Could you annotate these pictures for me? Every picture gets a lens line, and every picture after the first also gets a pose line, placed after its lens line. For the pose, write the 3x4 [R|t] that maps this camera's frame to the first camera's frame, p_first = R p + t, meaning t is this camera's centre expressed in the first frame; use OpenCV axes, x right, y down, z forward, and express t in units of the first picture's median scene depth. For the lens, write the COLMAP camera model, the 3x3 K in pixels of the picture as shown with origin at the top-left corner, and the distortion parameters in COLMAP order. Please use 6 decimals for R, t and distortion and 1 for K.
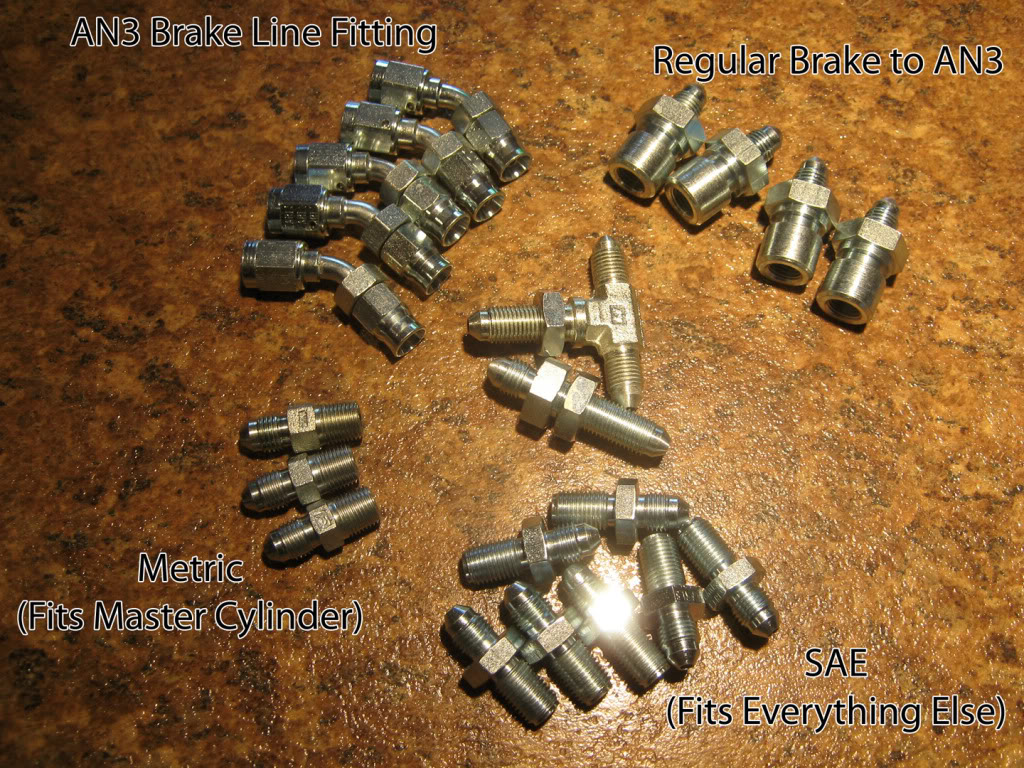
lens RADIAL K [[1131.6, 0, 541.9], [0, 1131.6, 416.9], [0, 0, 1]] dist [-0.108906, 0.029058]
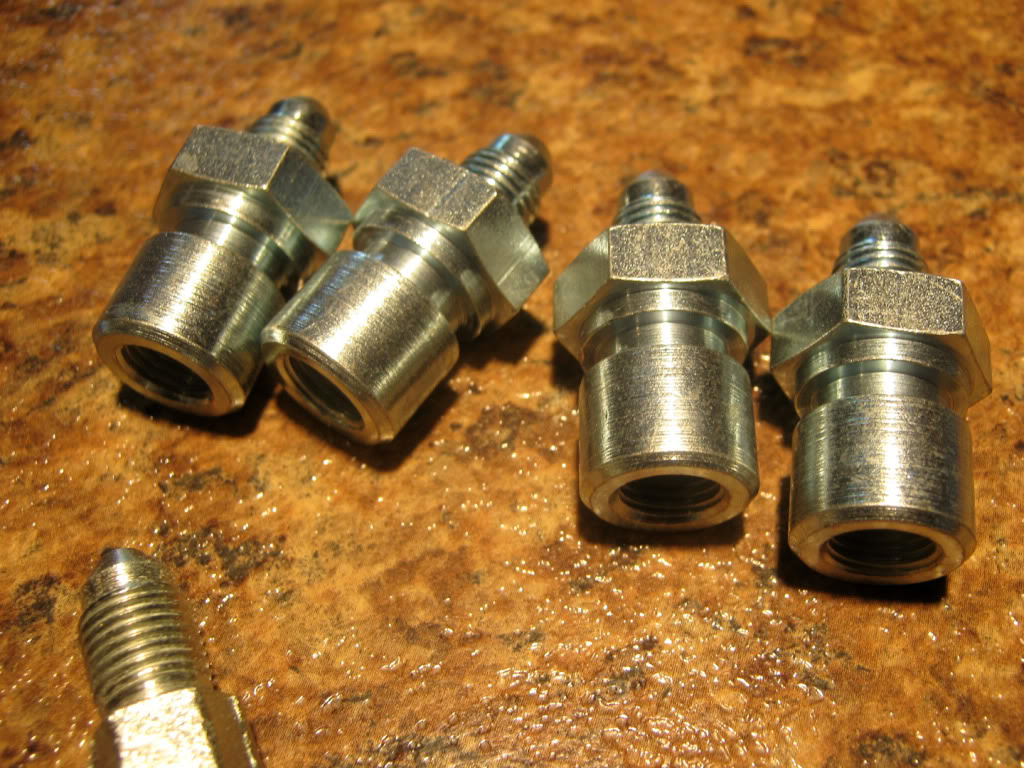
lens RADIAL K [[1131.6, 0, 541.9], [0, 1131.6, 416.9], [0, 0, 1]] dist [-0.108906, 0.029058]
pose [[0.950676, -0.281750, 0.129735, 0.141455], [0.304028, 0.929308, -0.209650, -0.091483], [-0.061495, 0.238752, 0.969132, 0.666549]]
